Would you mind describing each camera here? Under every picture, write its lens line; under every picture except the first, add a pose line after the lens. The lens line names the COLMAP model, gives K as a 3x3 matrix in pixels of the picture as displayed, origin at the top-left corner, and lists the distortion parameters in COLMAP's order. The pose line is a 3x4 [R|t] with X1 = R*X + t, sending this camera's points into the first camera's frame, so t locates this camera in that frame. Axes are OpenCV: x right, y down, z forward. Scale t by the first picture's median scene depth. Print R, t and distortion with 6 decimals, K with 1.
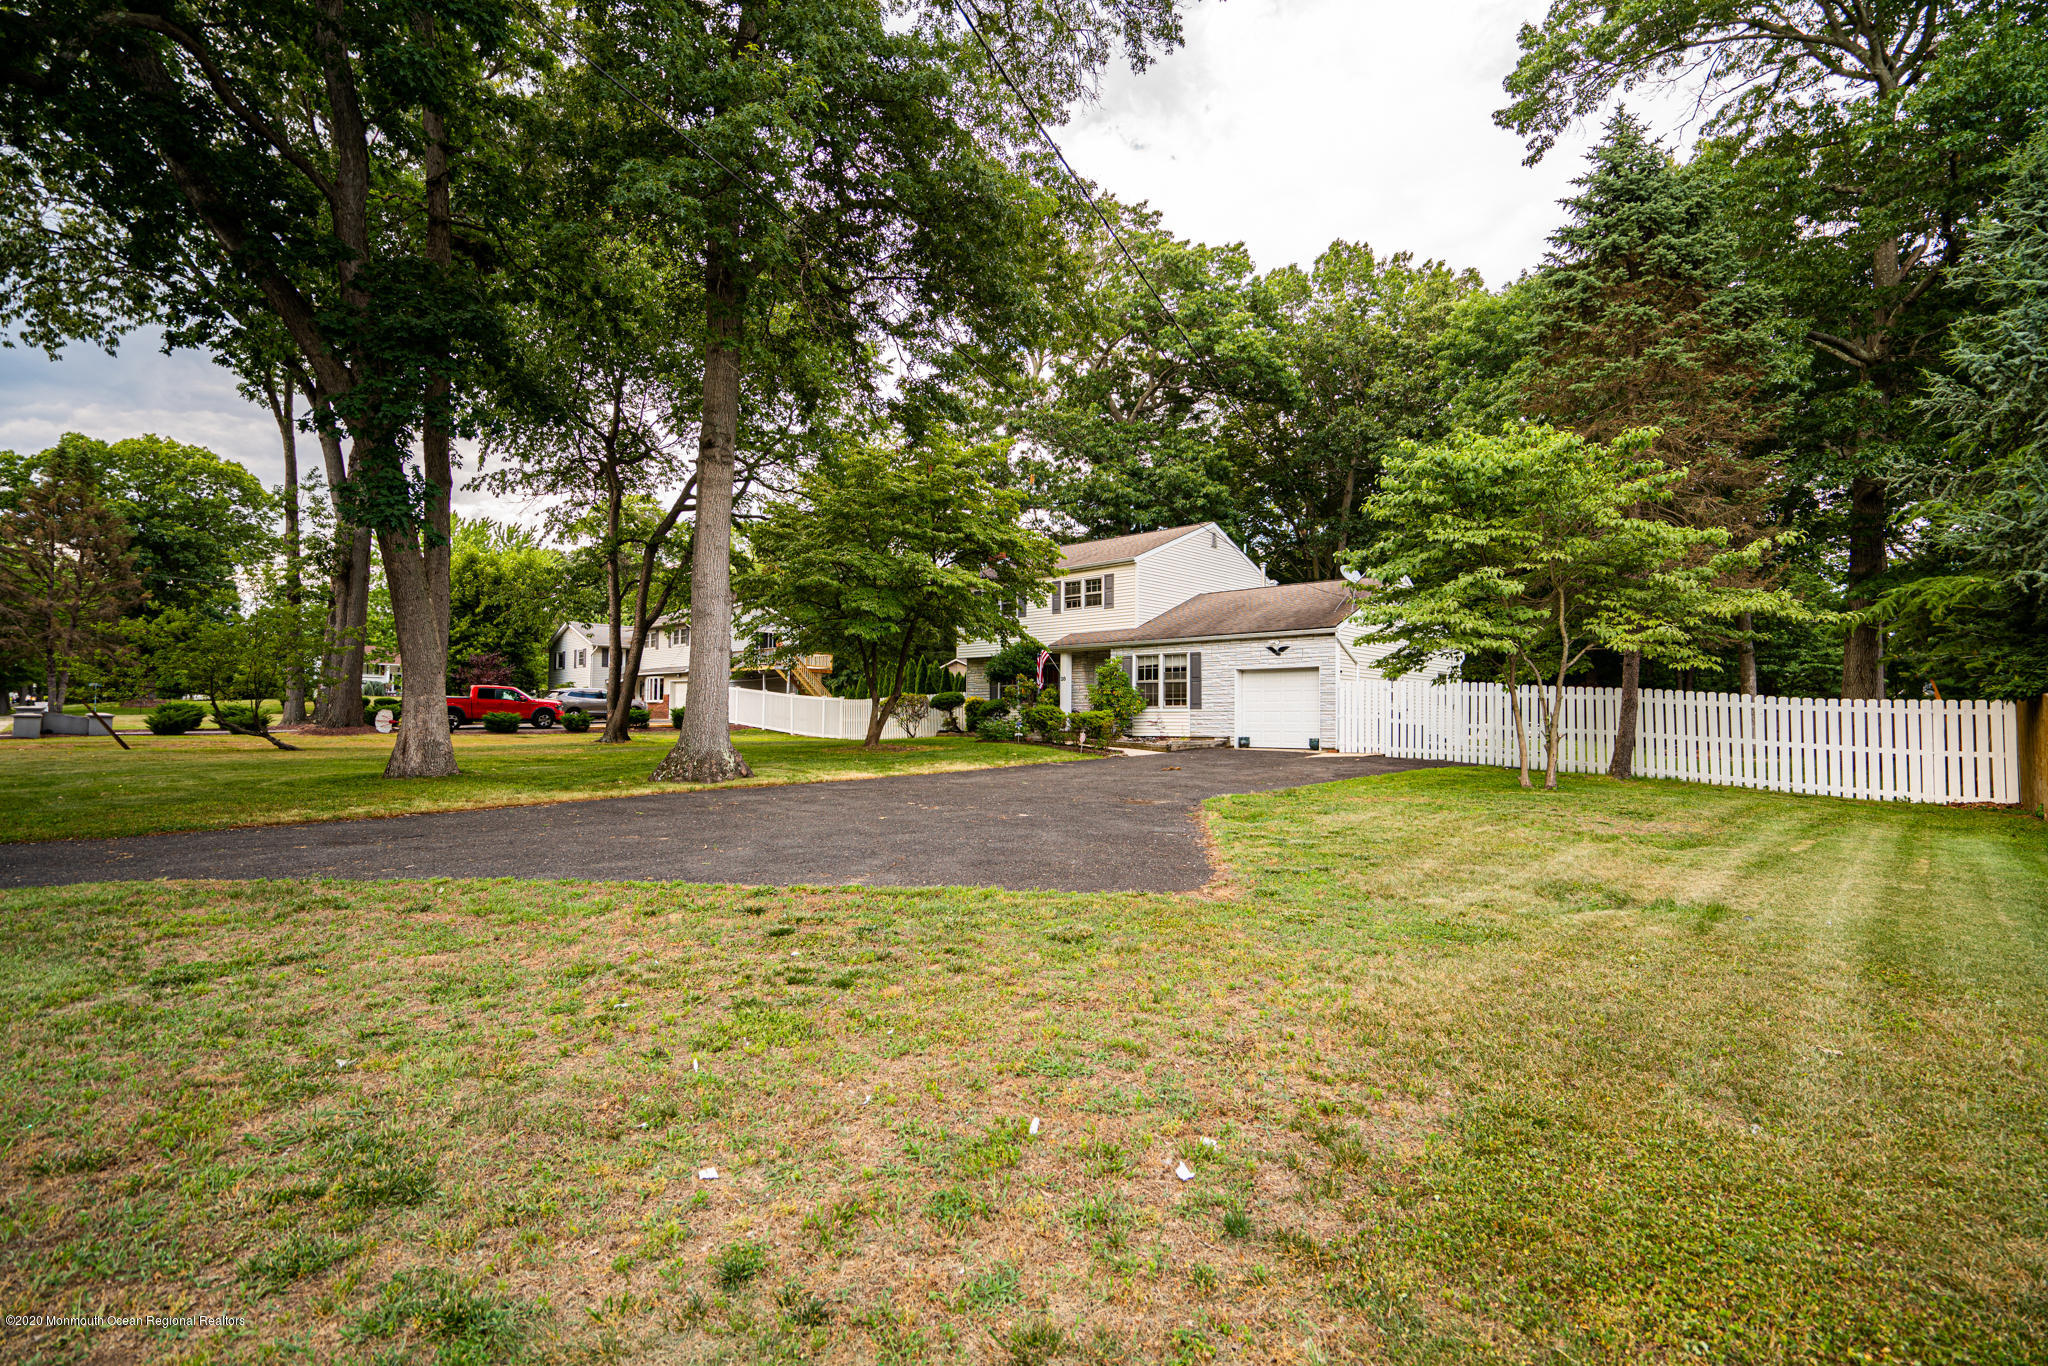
lens RADIAL K [[920.5, 0, 1024.0], [0, 920.5, 683.0], [0, 0, 1]] dist [-0.004524, 0.000047]
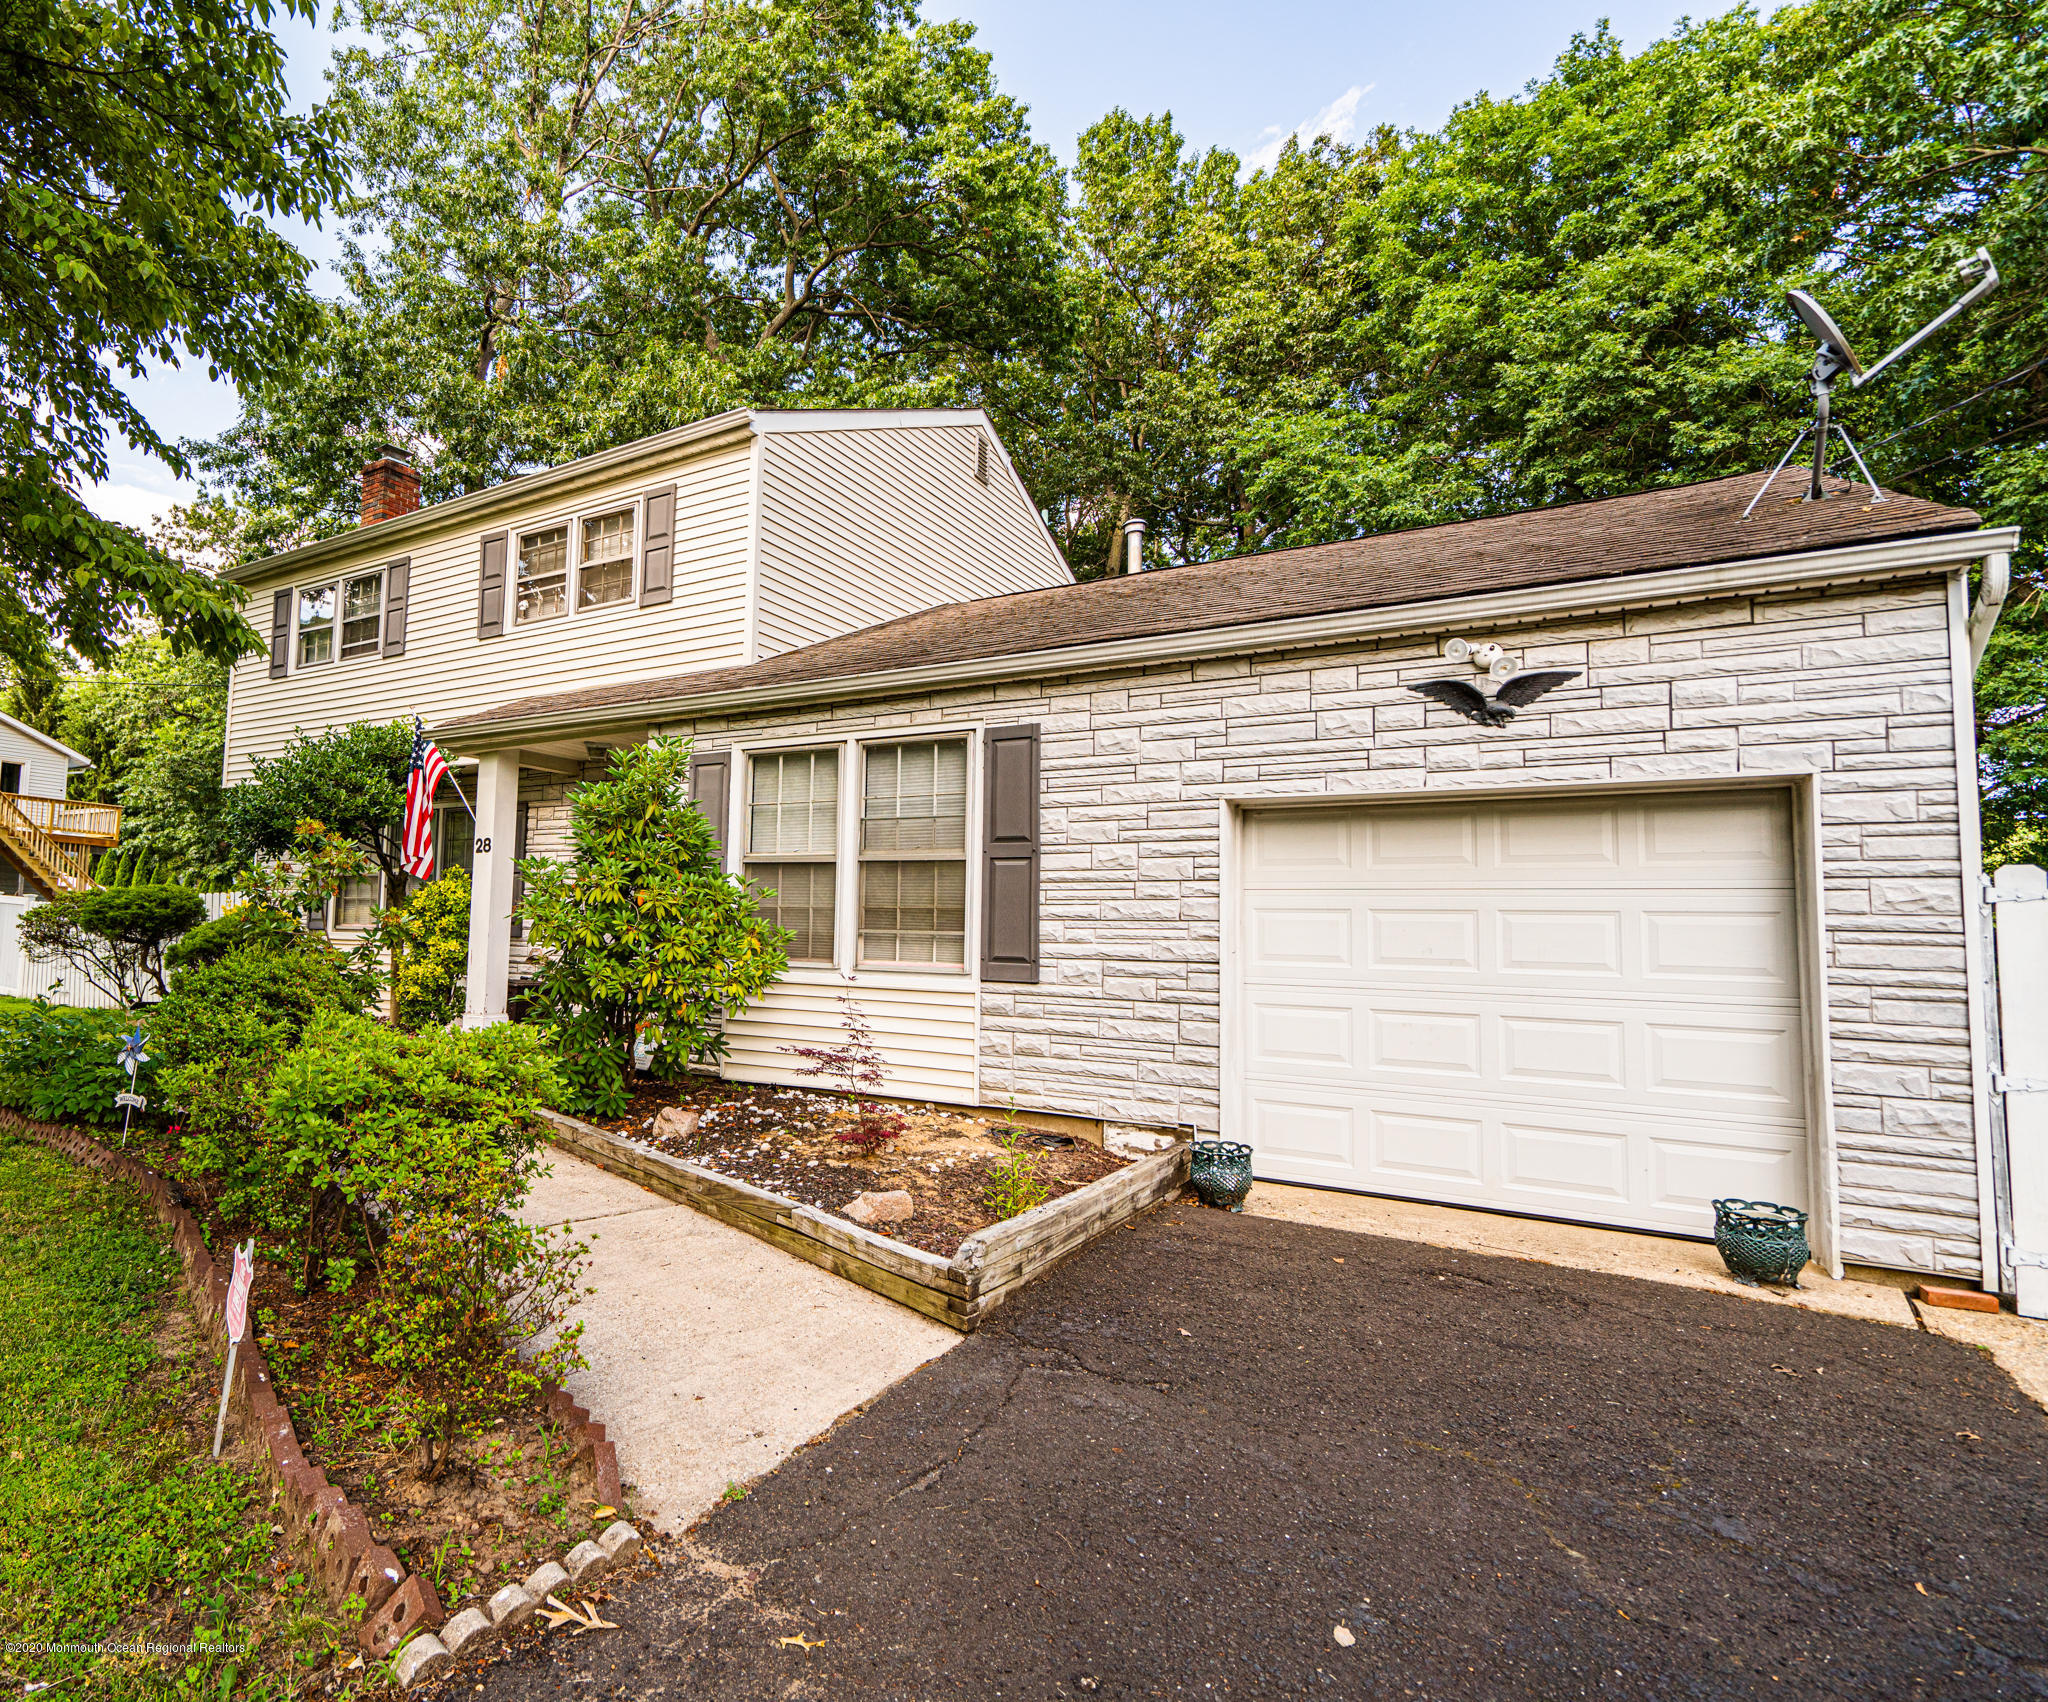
lens RADIAL K [[1116.5, 0, 774.7], [0, 1116.5, 848.4], [0, 0, 1]] dist [0.032282, -0.000427]
pose [[0.987773, 0.035621, 0.151775, 0.086964], [-0.029465, 0.998657, -0.042620, 0.009004], [-0.153089, 0.037627, 0.987496, 0.721889]]
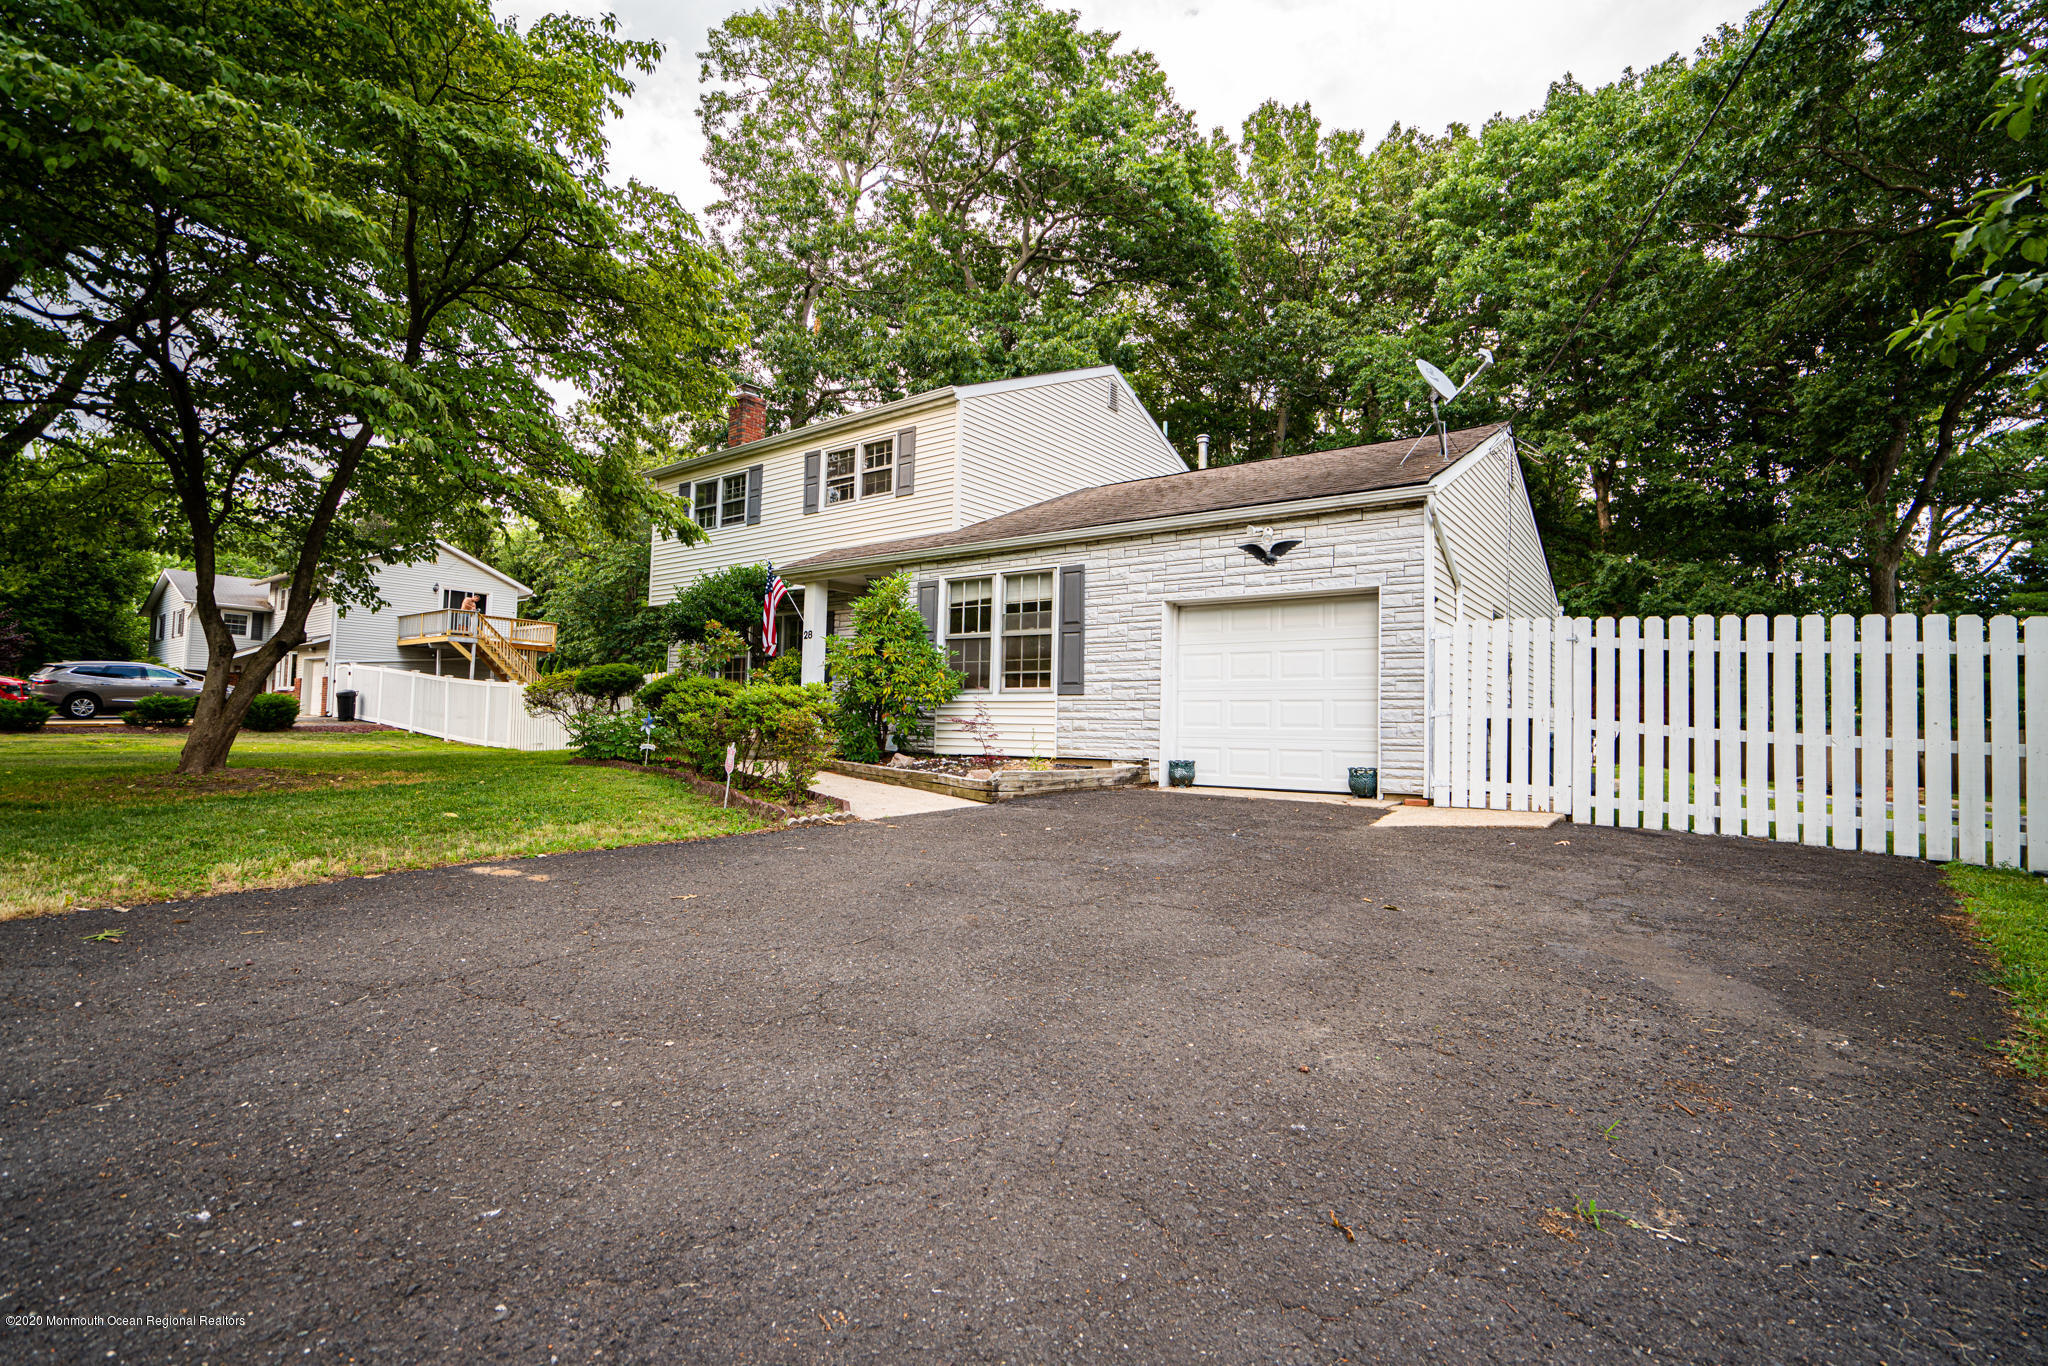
lens RADIAL K [[920.5, 0, 1024.0], [0, 920.5, 683.0], [0, 0, 1]] dist [-0.004524, 0.000047]
pose [[0.991856, 0.023385, 0.125198, 0.106536], [-0.021767, 0.999661, -0.014274, 0.028451], [-0.125490, 0.011433, 0.992029, 0.551742]]
